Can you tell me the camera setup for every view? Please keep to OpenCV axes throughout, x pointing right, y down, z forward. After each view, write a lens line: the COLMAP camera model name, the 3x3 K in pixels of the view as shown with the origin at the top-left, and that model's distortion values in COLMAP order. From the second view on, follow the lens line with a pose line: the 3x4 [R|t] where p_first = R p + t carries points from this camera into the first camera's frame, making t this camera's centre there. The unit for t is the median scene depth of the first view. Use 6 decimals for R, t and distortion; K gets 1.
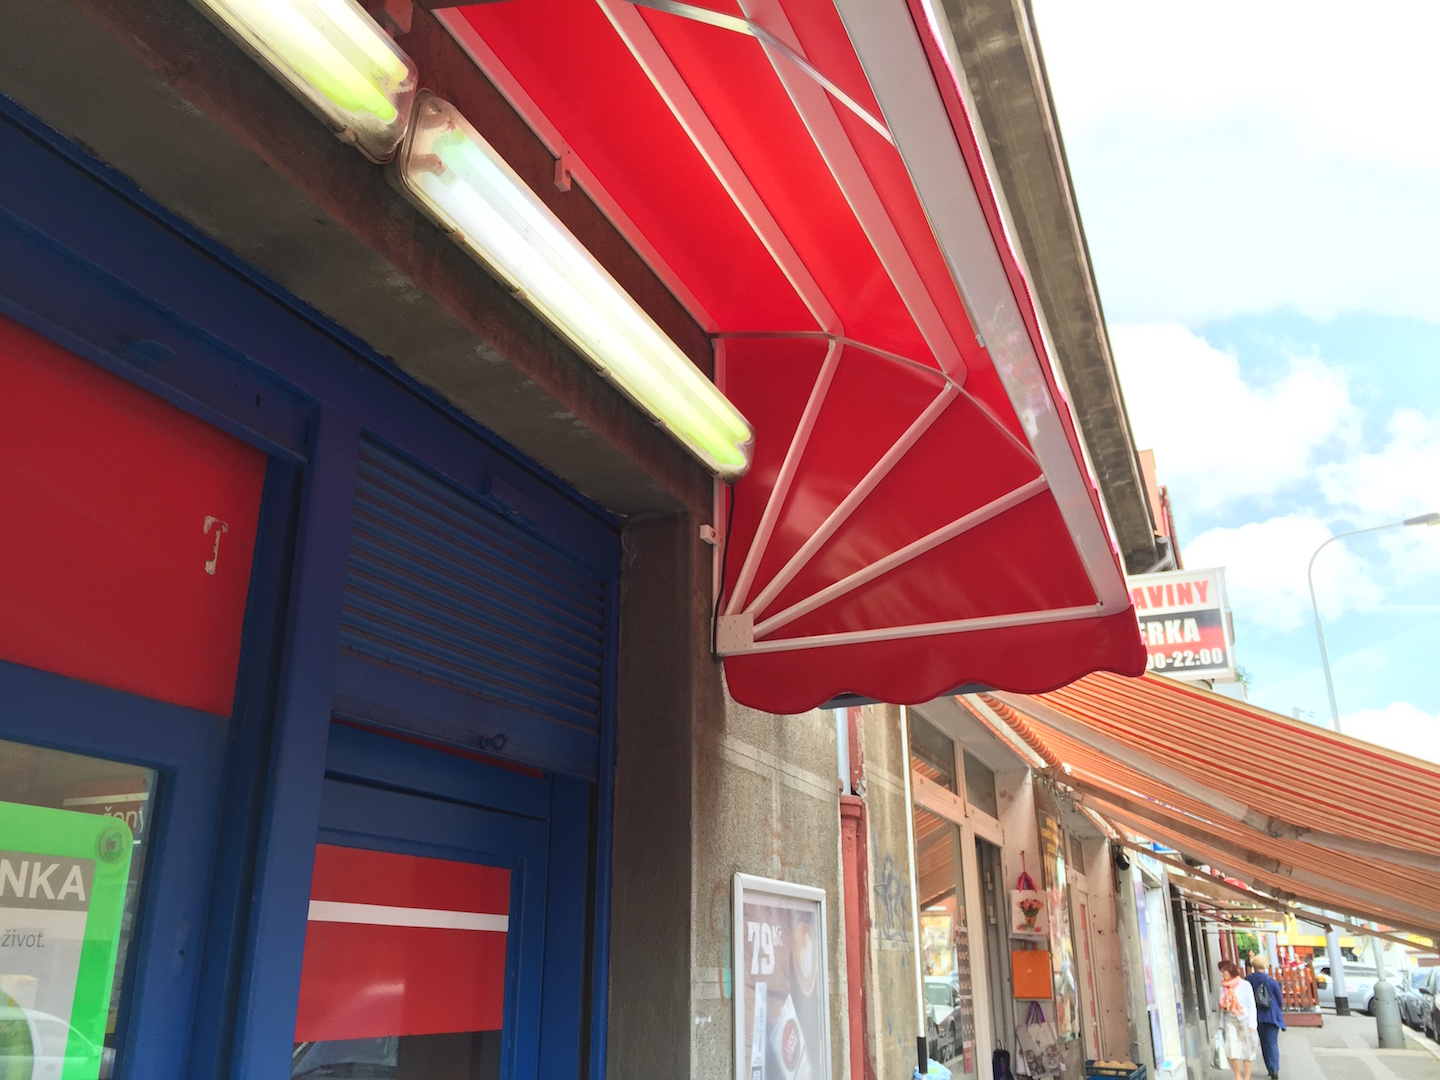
lens RADIAL K [[1222.3, 0, 730.0], [0, 1222.3, 551.7], [0, 0, 1]] dist [0.069451, -0.024875]
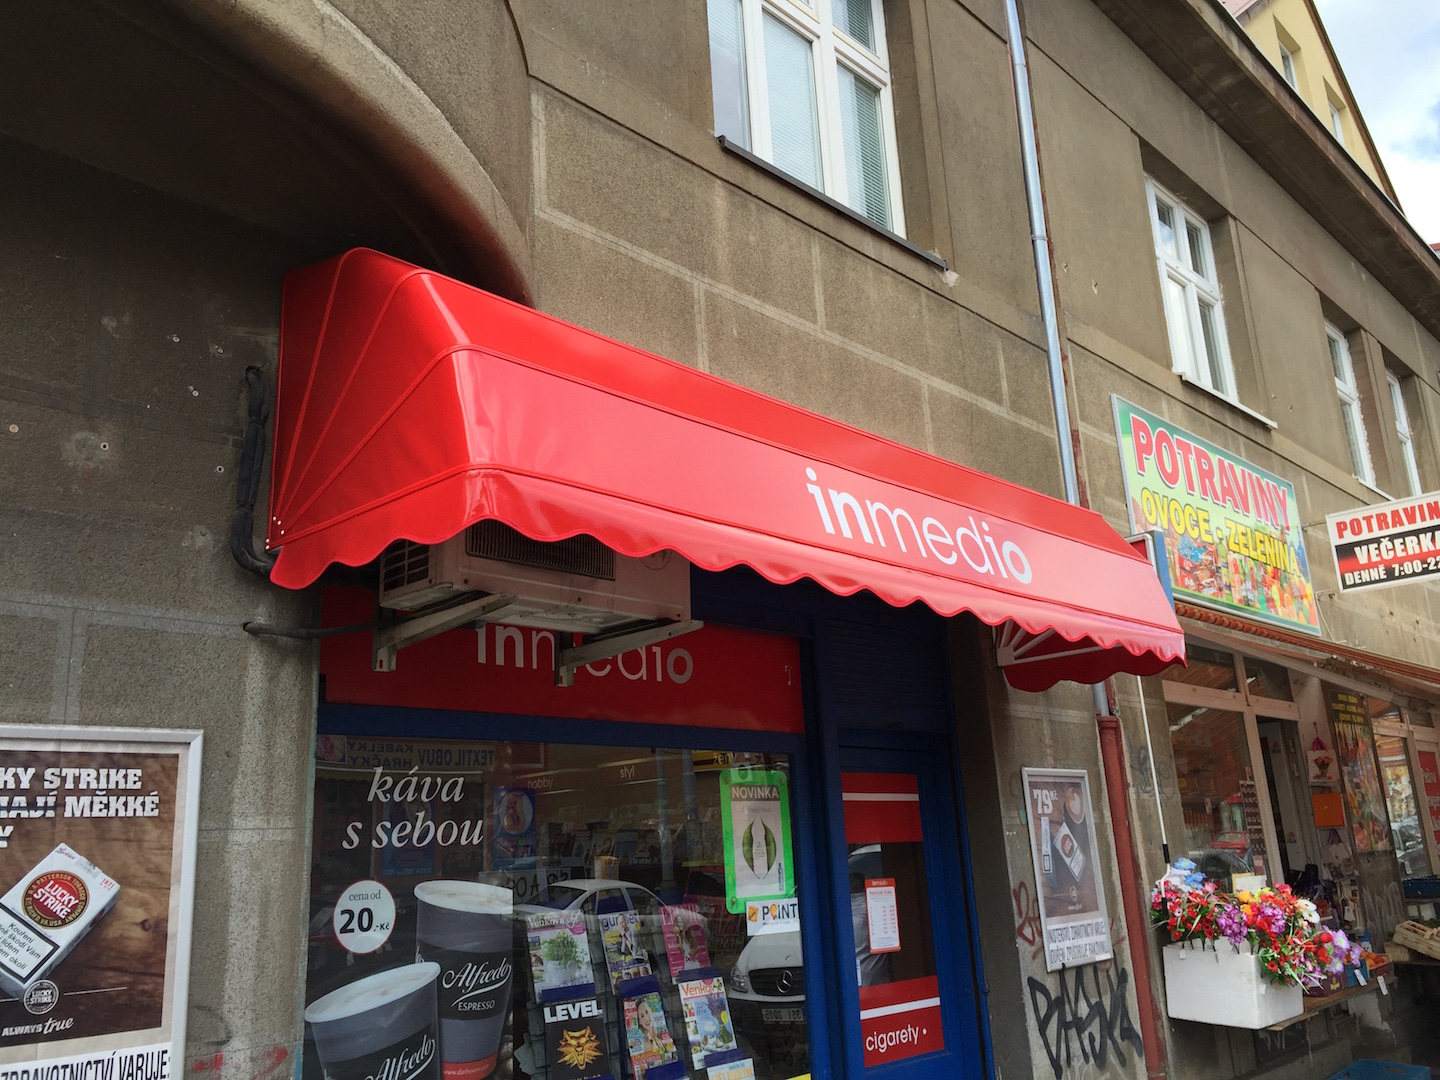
lens RADIAL K [[1222.3, 0, 725.4], [0, 1222.3, 531.1], [0, 0, 1]] dist [0.069451, -0.024875]
pose [[0.930957, -0.145750, -0.334777, 0.254490], [0.170553, 0.984286, 0.045755, -0.279809], [0.322848, -0.099694, 0.941186, -0.966657]]
